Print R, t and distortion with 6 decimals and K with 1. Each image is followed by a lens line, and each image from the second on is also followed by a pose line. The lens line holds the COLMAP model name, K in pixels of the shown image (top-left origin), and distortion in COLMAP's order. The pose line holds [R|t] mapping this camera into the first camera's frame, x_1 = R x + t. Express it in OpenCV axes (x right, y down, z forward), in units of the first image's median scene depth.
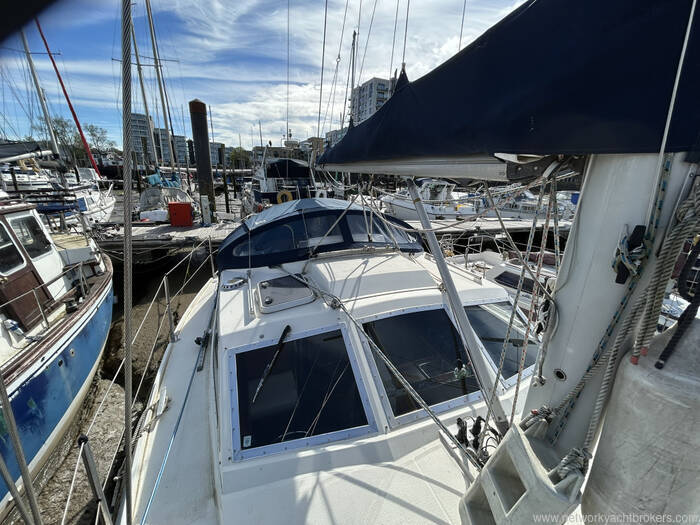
lens RADIAL K [[280.9, 0, 348.7], [0, 280.9, 263.1], [0, 0, 1]] dist [-0.001186, 0.000536]
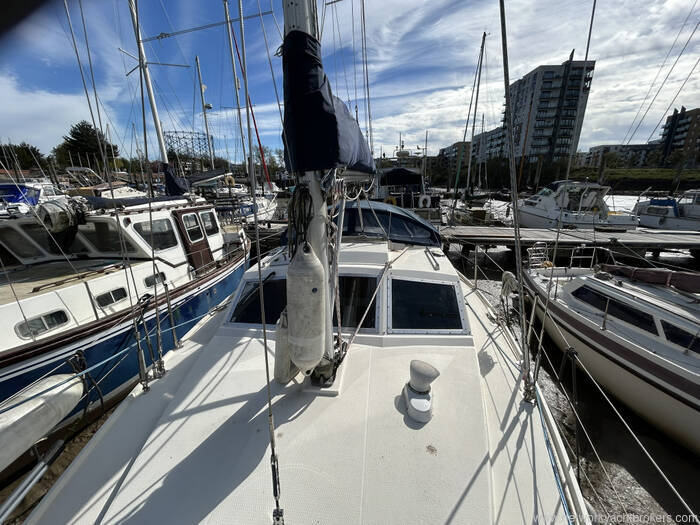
lens RADIAL K [[280.9, 0, 348.7], [0, 280.9, 263.1], [0, 0, 1]] dist [-0.001186, 0.000536]
pose [[0.887430, 0.094785, -0.451092, 0.292086], [-0.105649, 0.994403, 0.001106, 0.036491], [0.448672, 0.046676, 0.892477, -0.101505]]
